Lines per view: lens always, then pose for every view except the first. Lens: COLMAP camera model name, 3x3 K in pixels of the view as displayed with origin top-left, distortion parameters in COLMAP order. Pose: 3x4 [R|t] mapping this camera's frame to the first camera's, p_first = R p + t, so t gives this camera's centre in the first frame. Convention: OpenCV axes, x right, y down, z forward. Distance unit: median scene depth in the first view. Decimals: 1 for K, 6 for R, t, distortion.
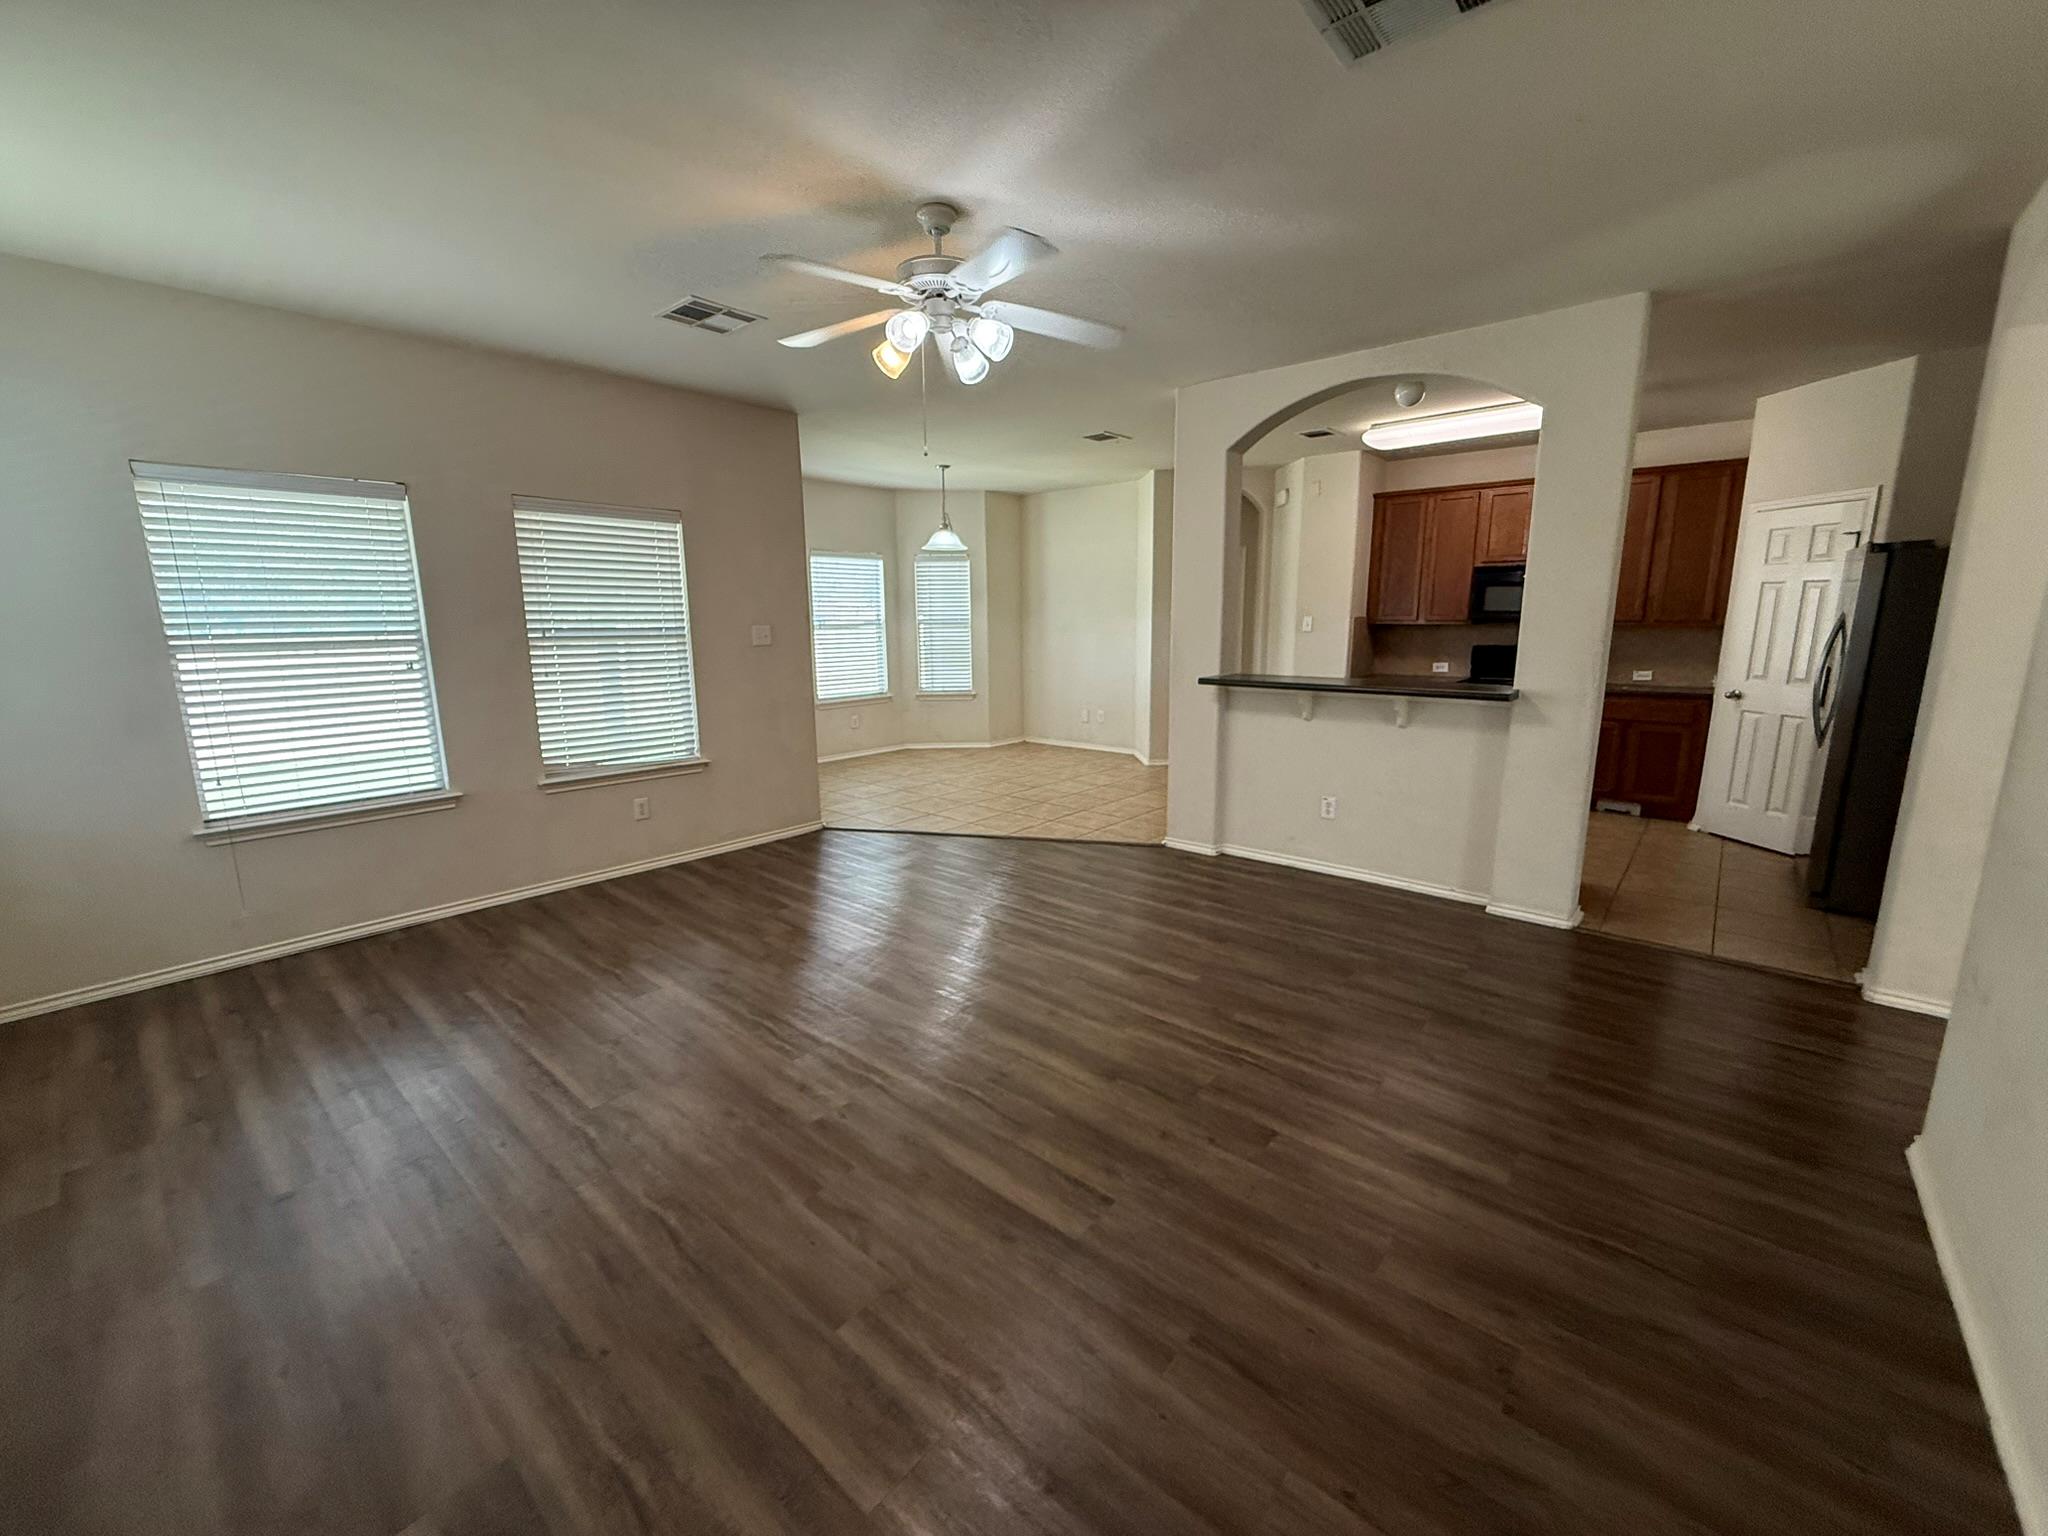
lens RADIAL K [[820.8, 0, 1020.7], [0, 820.8, 769.3], [0, 0, 1]] dist [-0.000717, 0.000320]
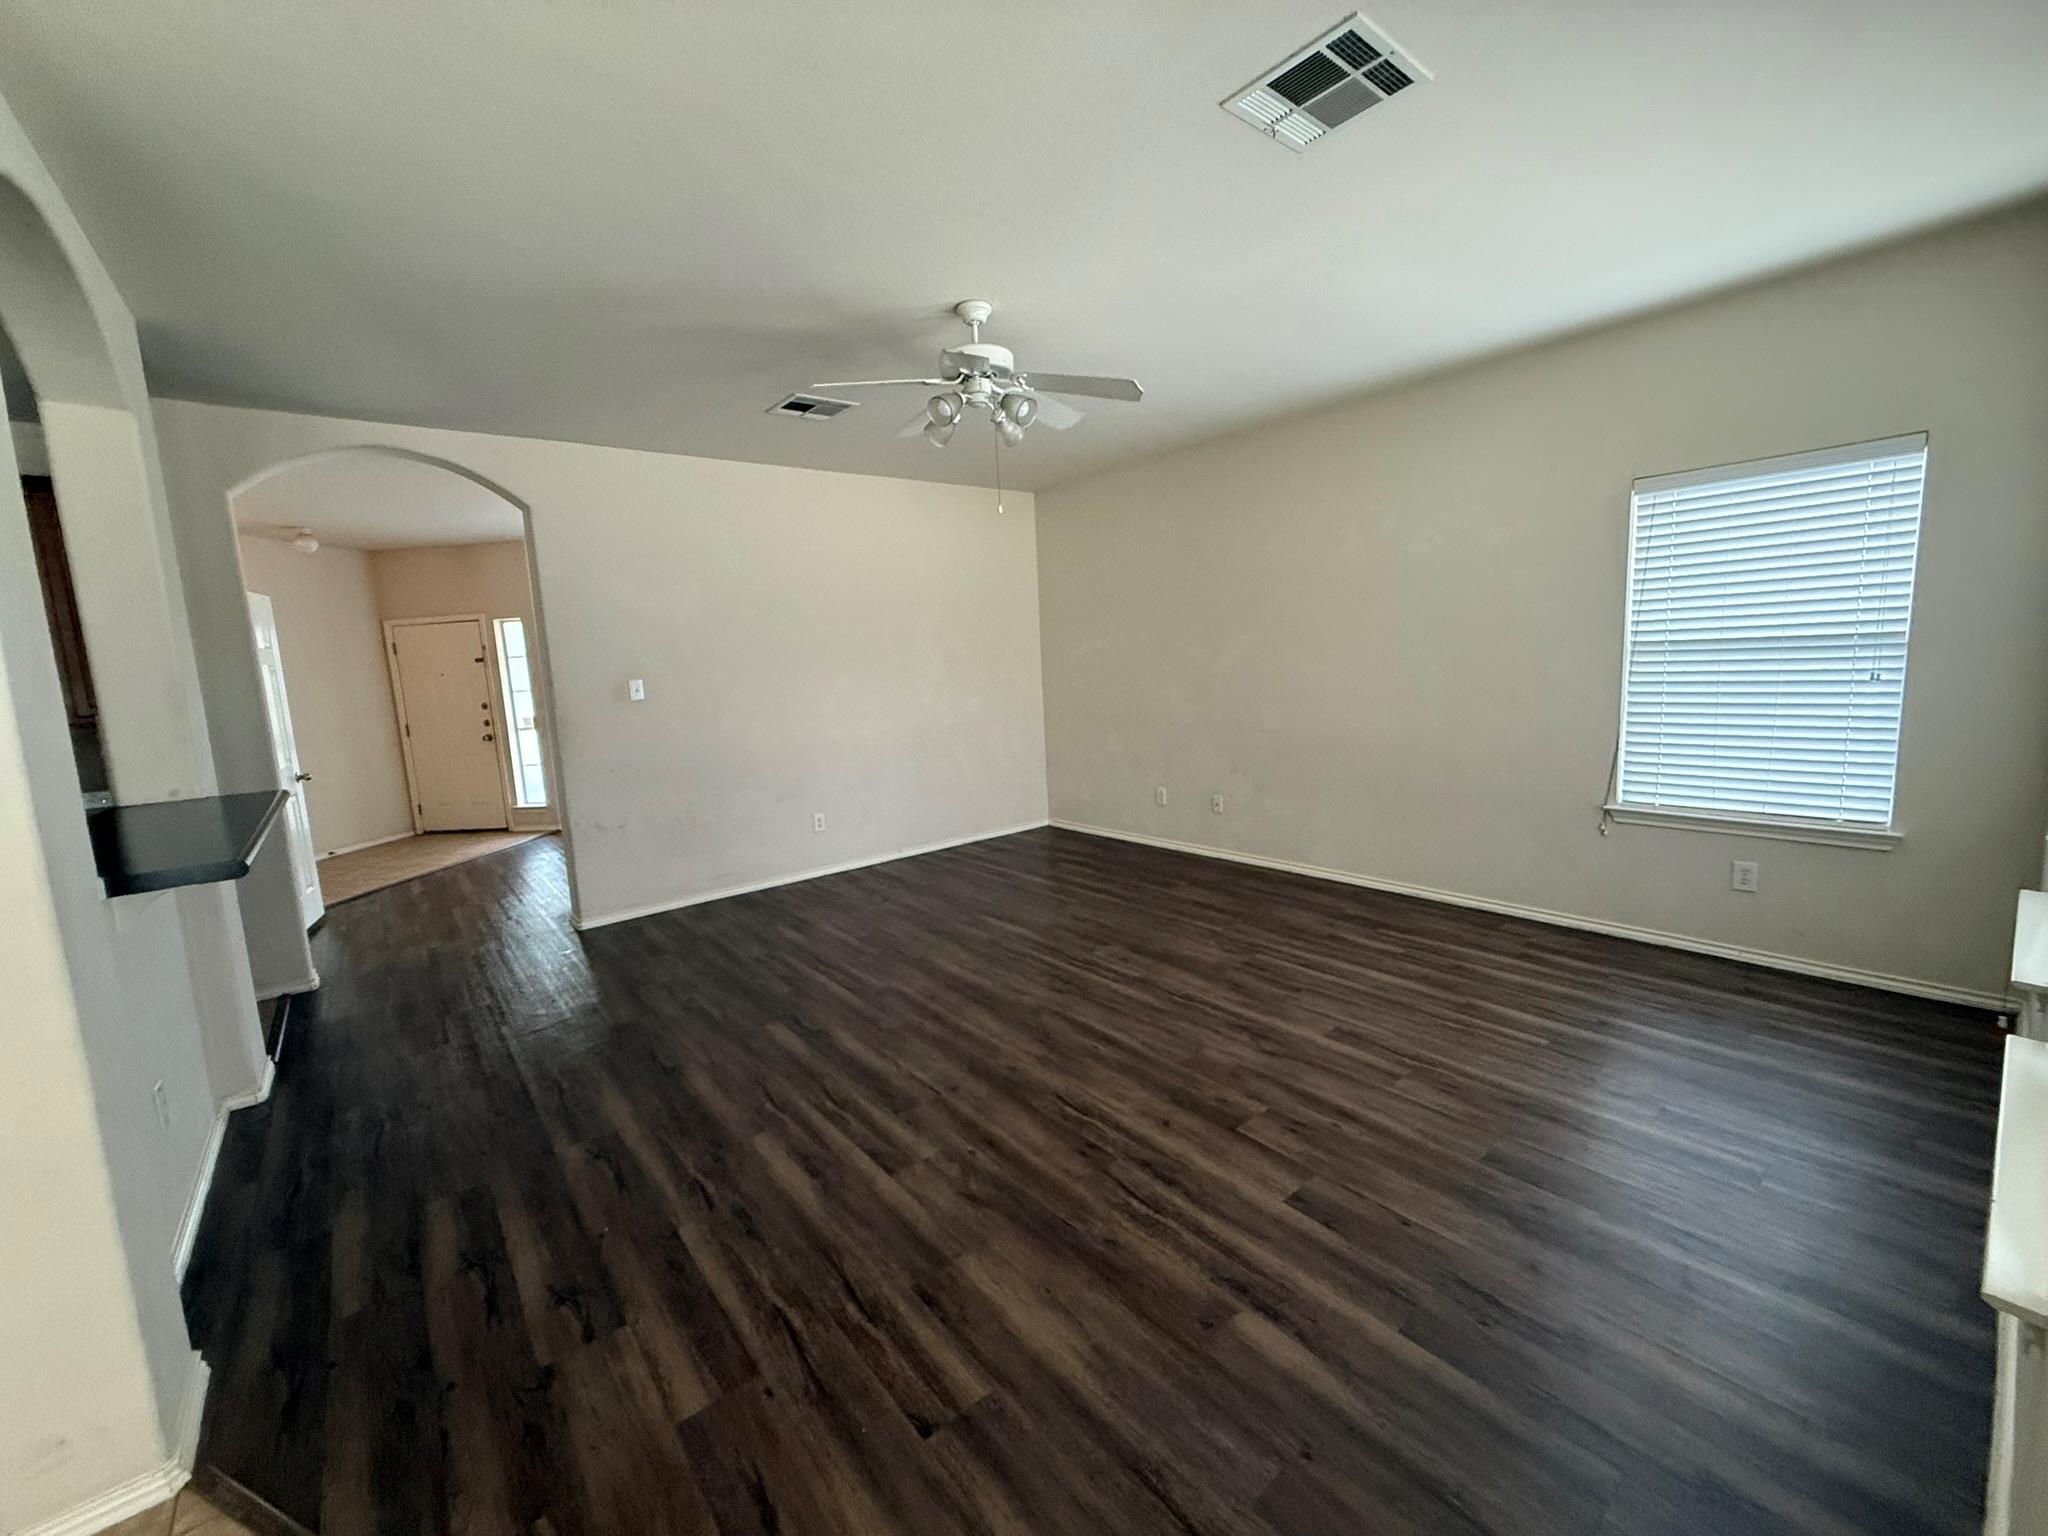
lens RADIAL K [[820.8, 0, 1020.4], [0, 820.8, 760.1], [0, 0, 1]] dist [-0.000717, 0.000320]
pose [[-0.983643, 0.034367, 0.176820, -0.188219], [0.088432, 0.947326, 0.307821, -0.228808], [-0.156927, 0.318423, -0.934869, 1.229468]]
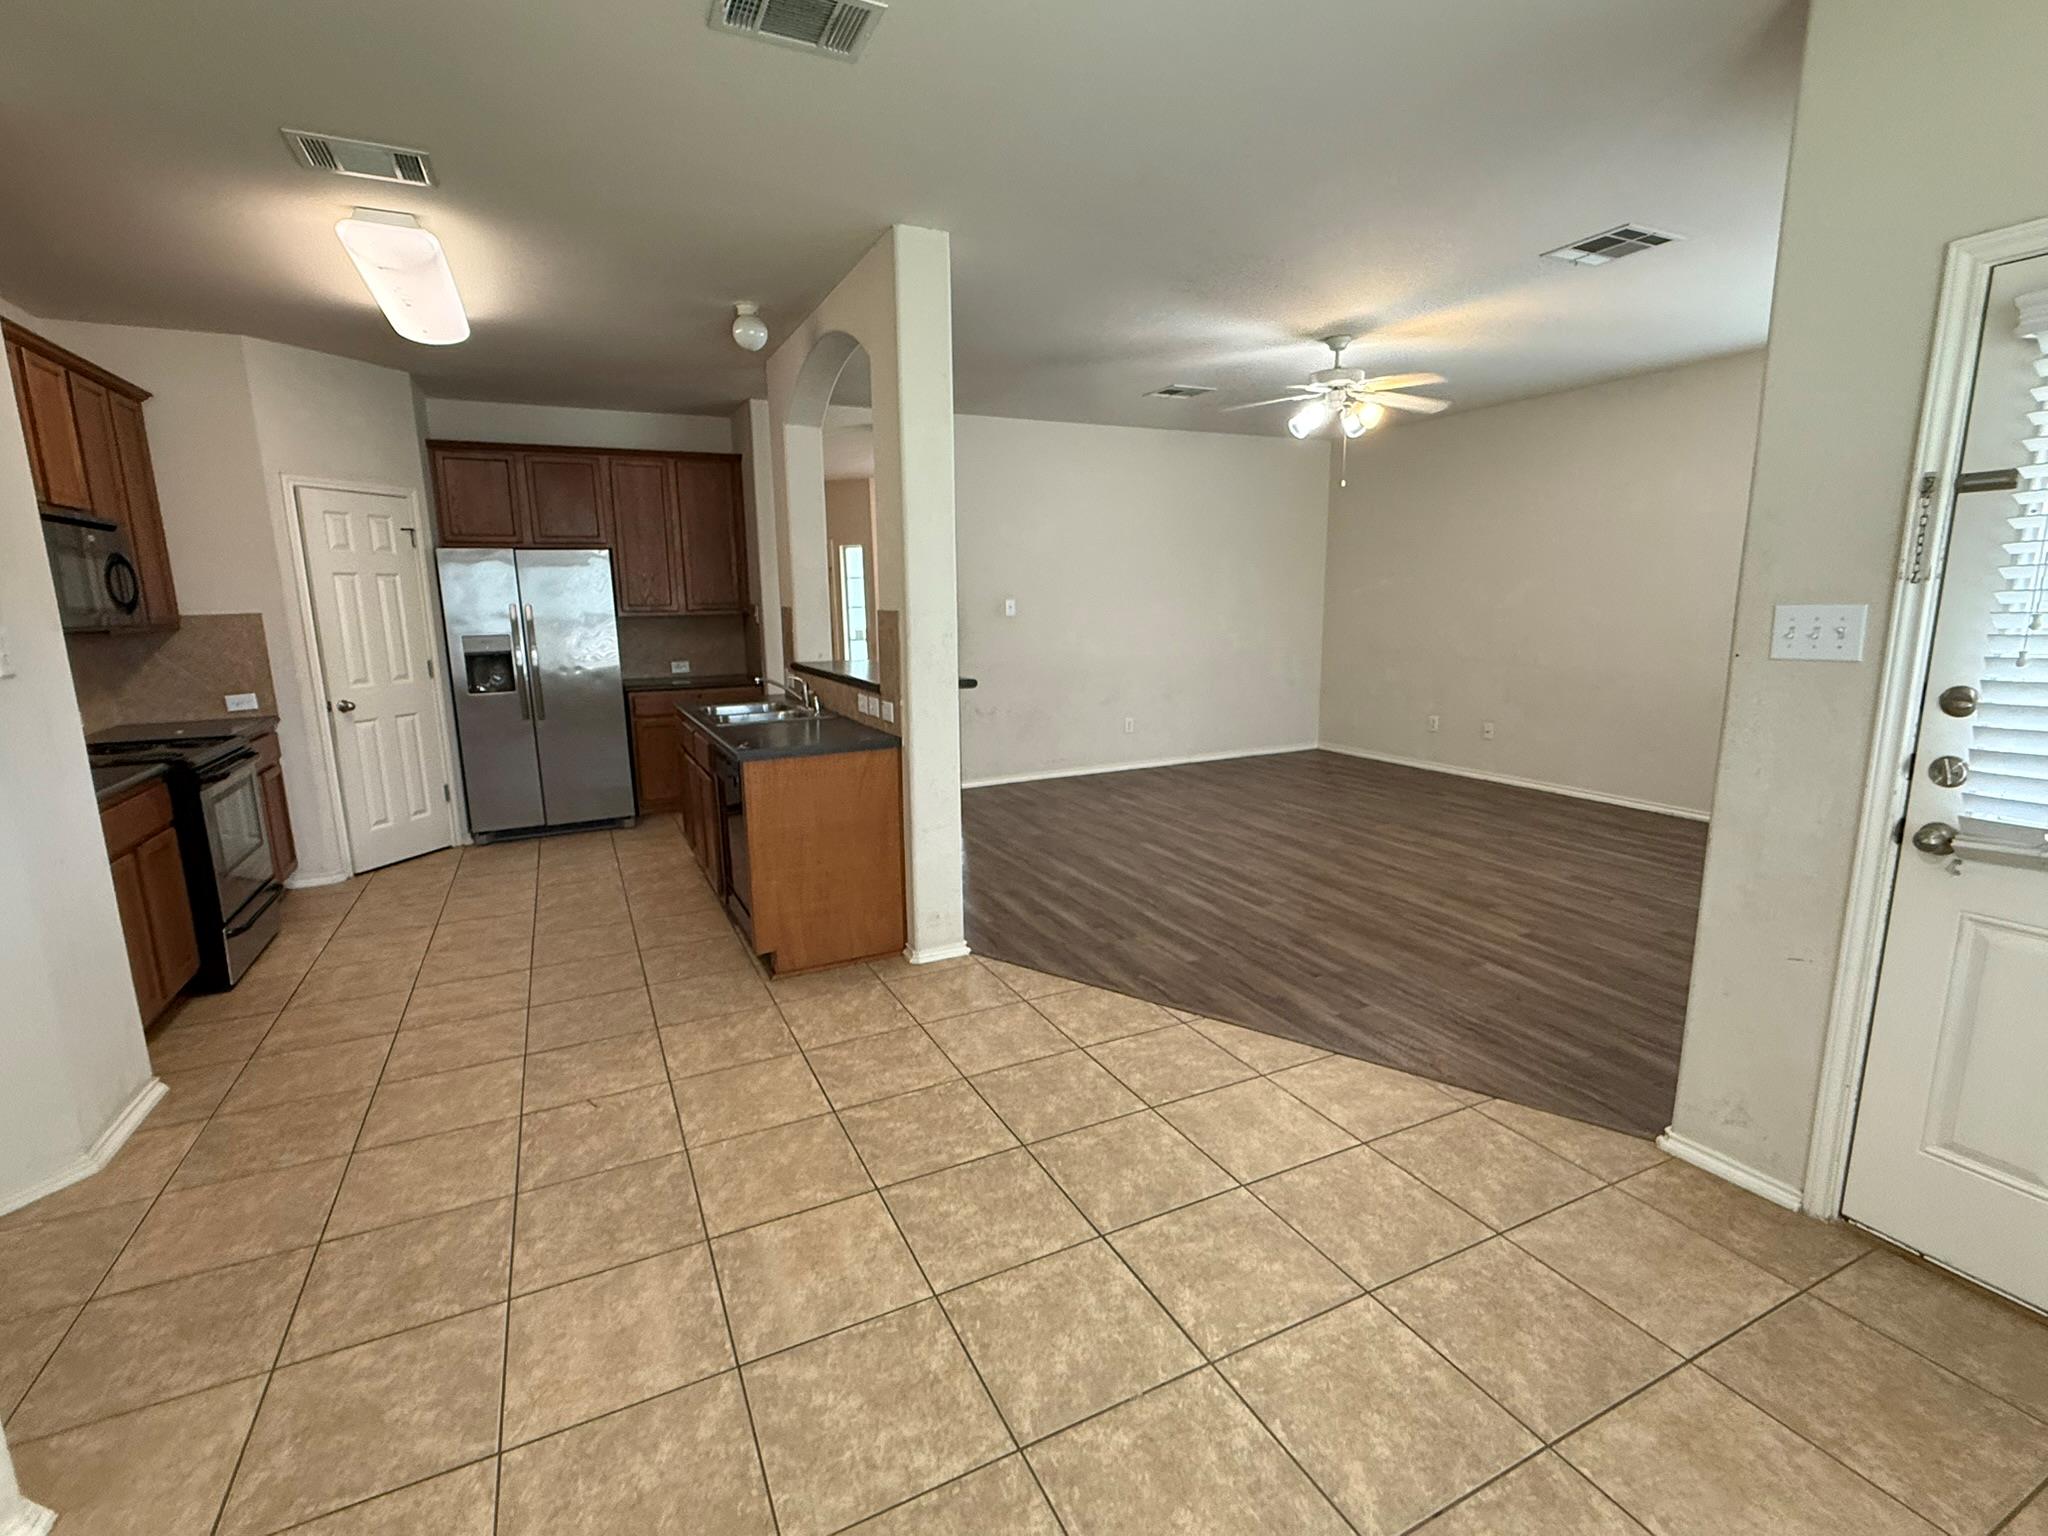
lens RADIAL K [[937.1, 0, 1024.6], [0, 937.1, 765.7], [0, 0, 1]] dist [0.001149, -0.001964]
pose [[-0.922390, -0.047795, 0.383291, -0.150946], [0.094808, 0.933944, 0.344615, -0.316145], [-0.374443, 0.354208, -0.856930, 1.679576]]
